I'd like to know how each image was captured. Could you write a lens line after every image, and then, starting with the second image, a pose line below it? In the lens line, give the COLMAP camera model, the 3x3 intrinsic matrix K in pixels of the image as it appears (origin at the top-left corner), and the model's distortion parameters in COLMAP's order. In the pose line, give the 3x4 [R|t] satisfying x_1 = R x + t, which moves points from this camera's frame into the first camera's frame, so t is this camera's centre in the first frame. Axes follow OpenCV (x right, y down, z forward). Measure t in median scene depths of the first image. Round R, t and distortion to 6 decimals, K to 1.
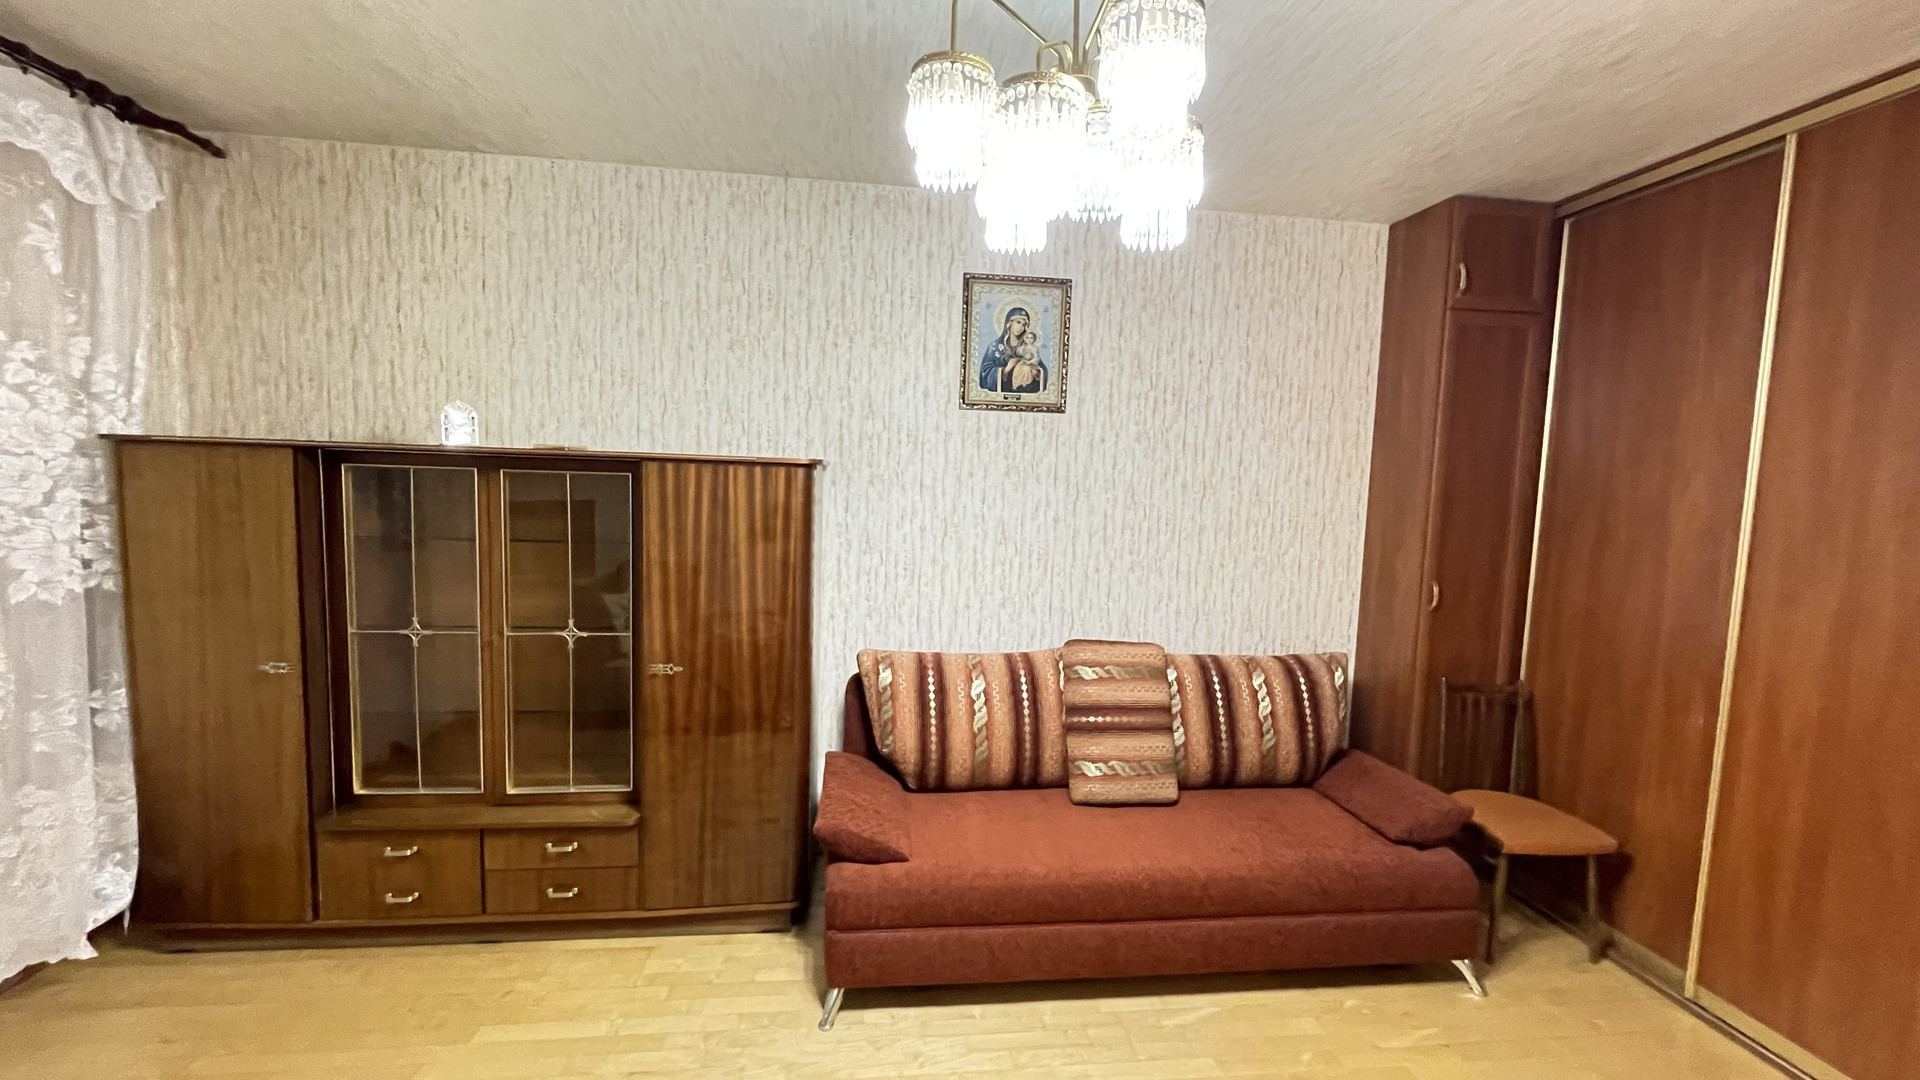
lens RADIAL K [[780.0, 0, 957.7], [0, 780.0, 541.9], [0, 0, 1]] dist [0.000451, -0.000490]
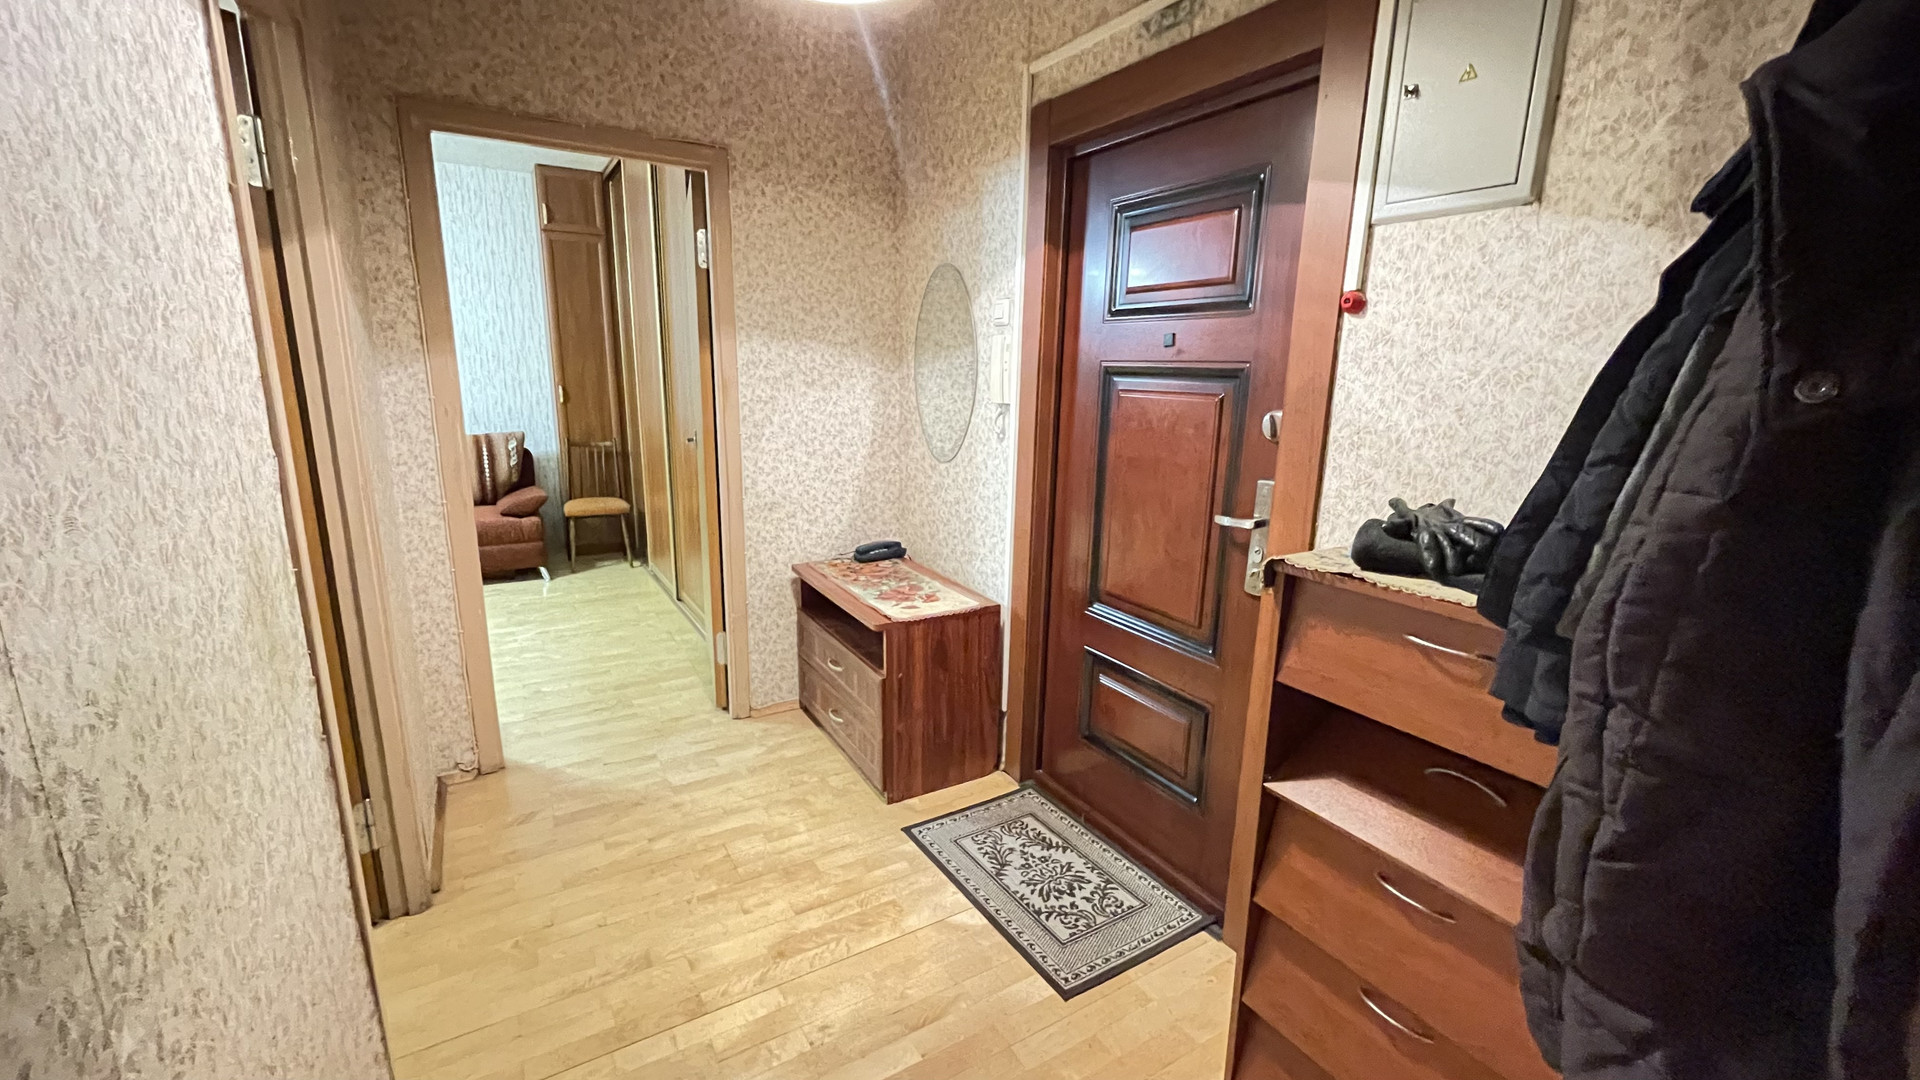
lens RADIAL K [[780.0, 0, 957.7], [0, 780.0, 541.9], [0, 0, 1]] dist [0.000451, -0.000490]
pose [[0.903579, -0.106845, 0.414884, 0.634898], [0.044494, 0.986569, 0.157169, 0.157474], [-0.426105, -0.123555, 0.896197, -1.038185]]
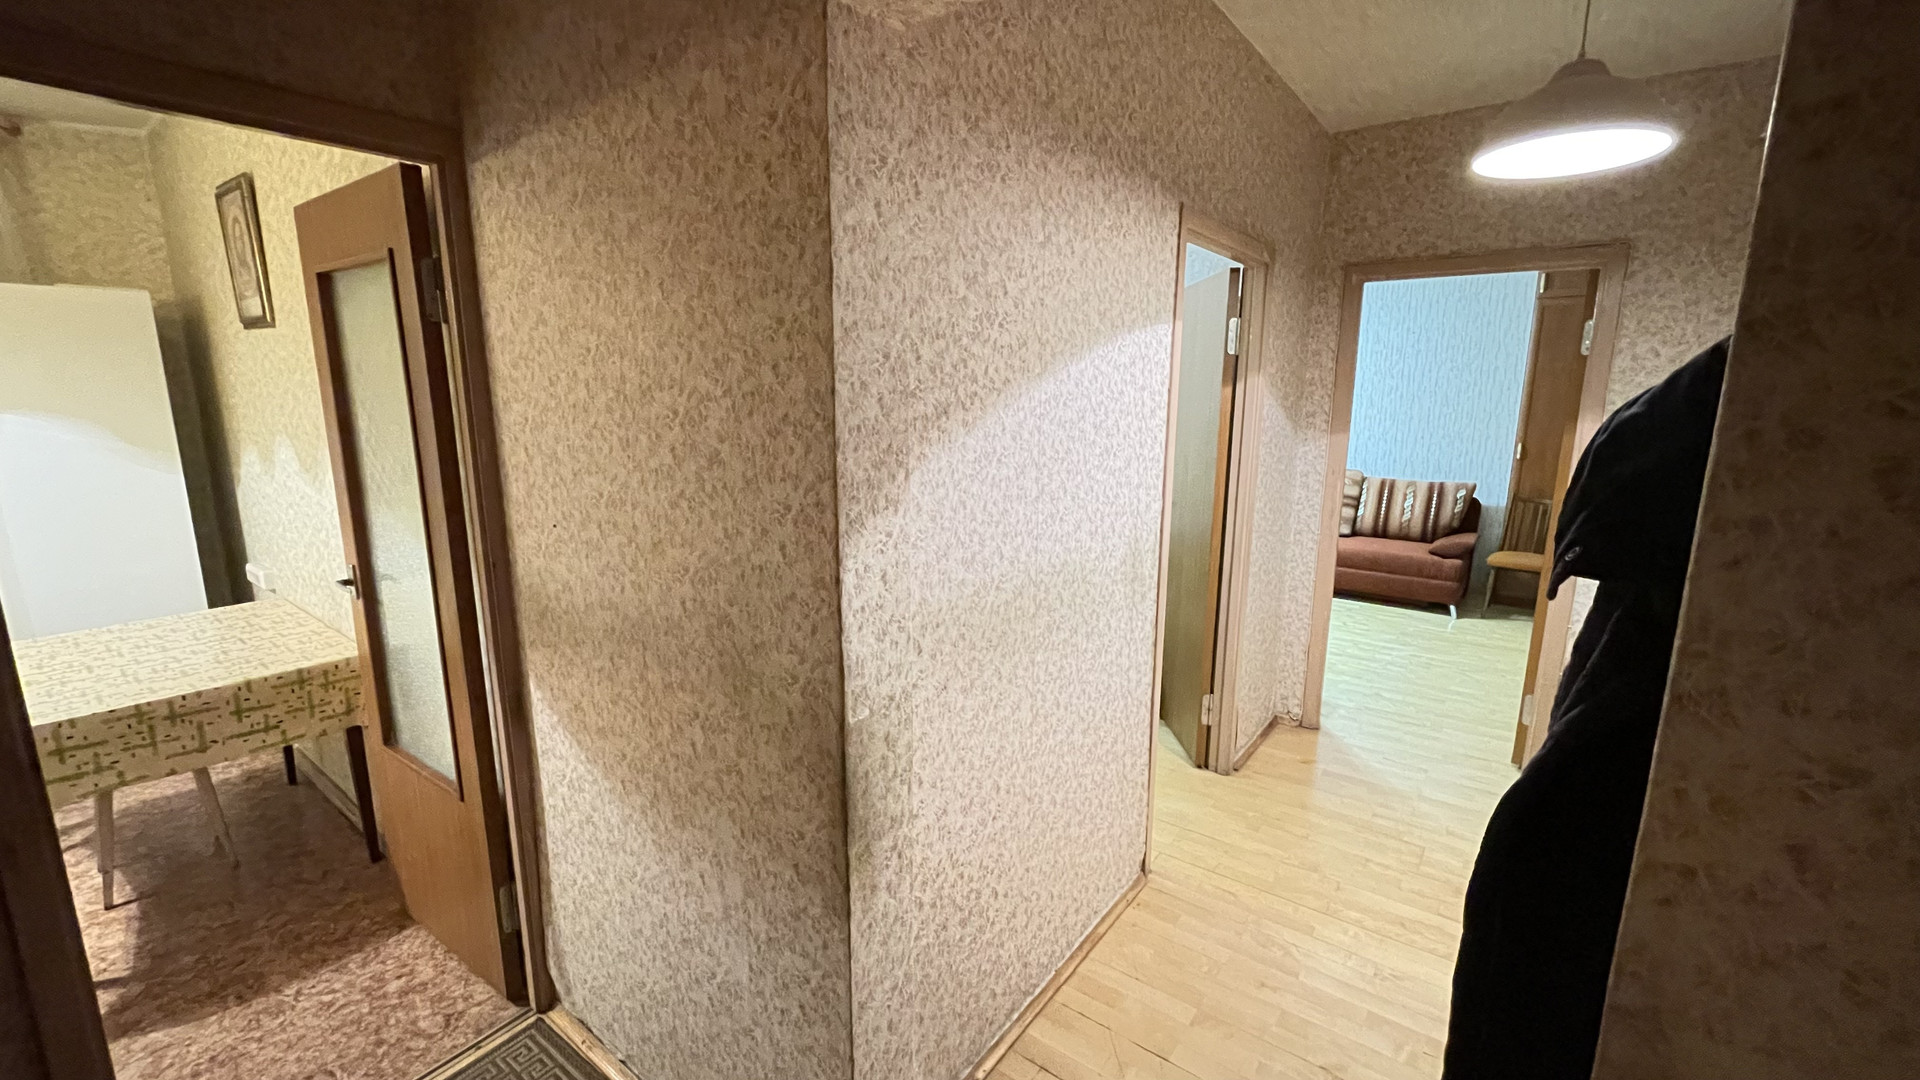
lens RADIAL K [[780.0, 0, 957.7], [0, 780.0, 541.9], [0, 0, 1]] dist [0.000451, -0.000490]
pose [[0.732567, 0.104359, -0.672647, 0.884101], [-0.038930, 0.992984, 0.111660, 0.124378], [0.679580, -0.055612, 0.731490, -1.308229]]
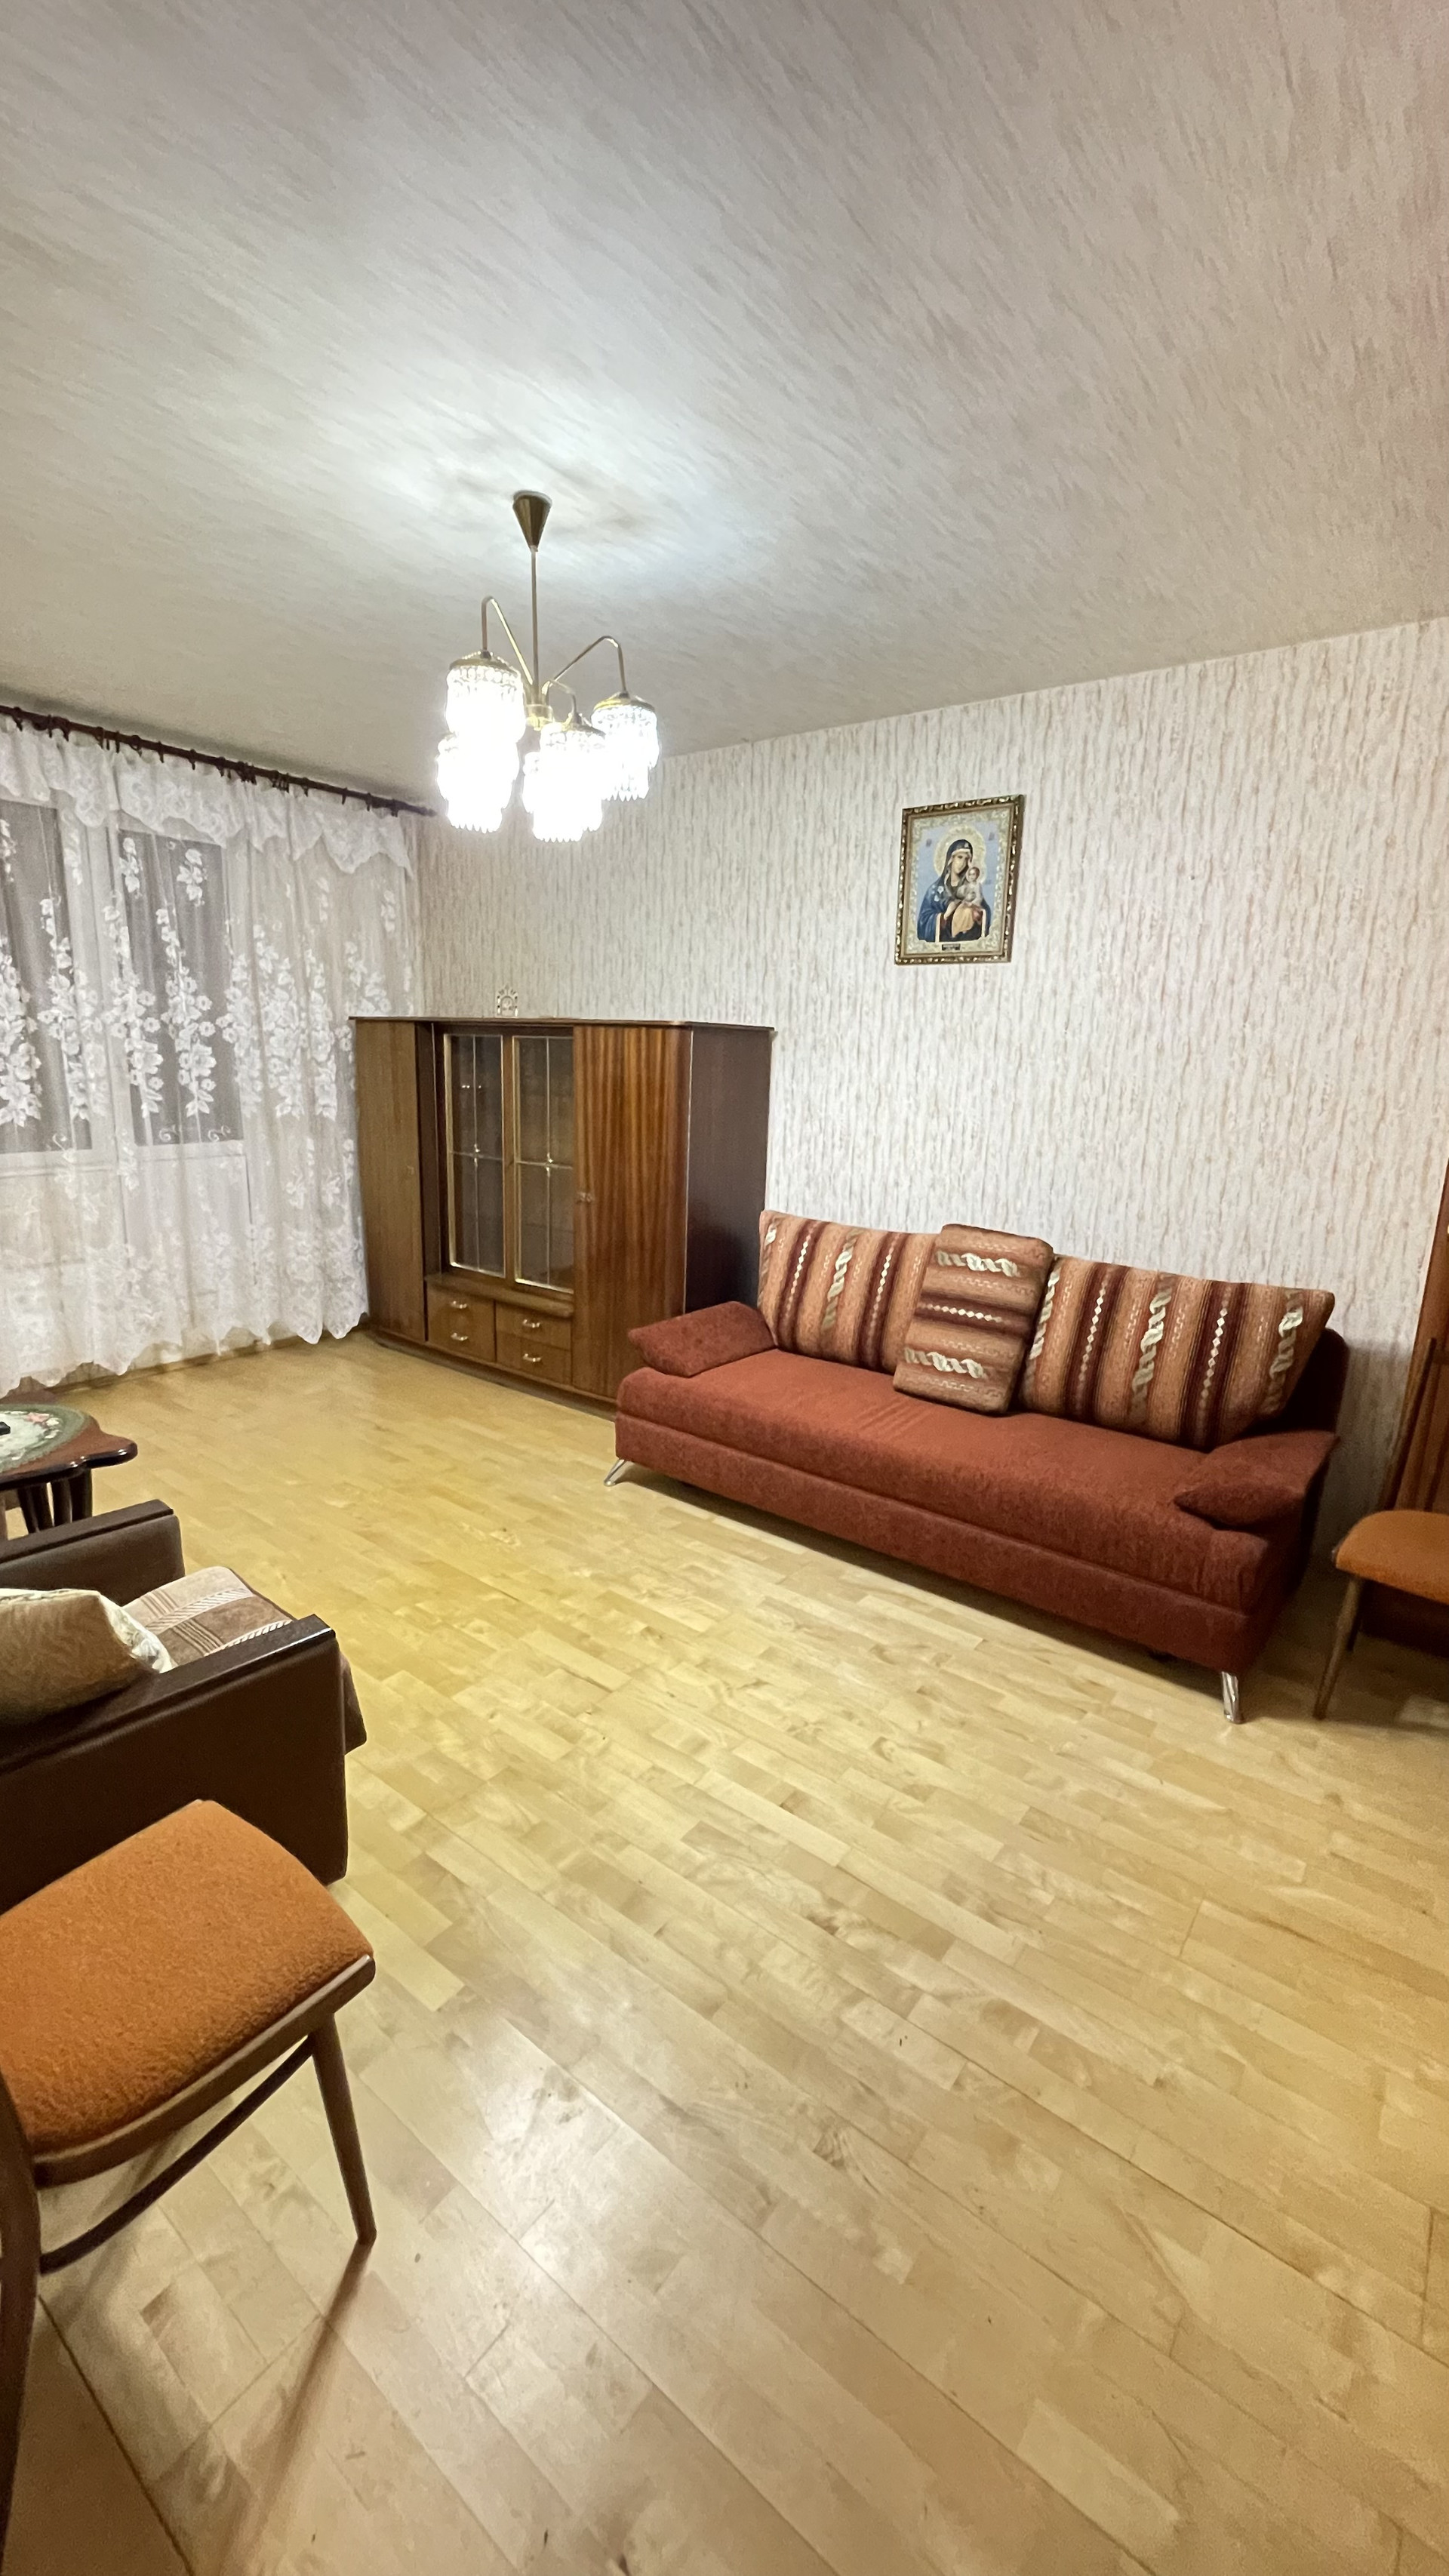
lens RADIAL K [[1017.3, 0, 730.3], [0, 1017.3, 1283.1], [0, 0, 1]] dist [-0.000316, 0.000399]
pose [[0.722956, 0.144084, -0.675703, 0.728717], [-0.070809, 0.988314, 0.134984, 0.051596], [0.687256, -0.049741, 0.724710, -0.017508]]
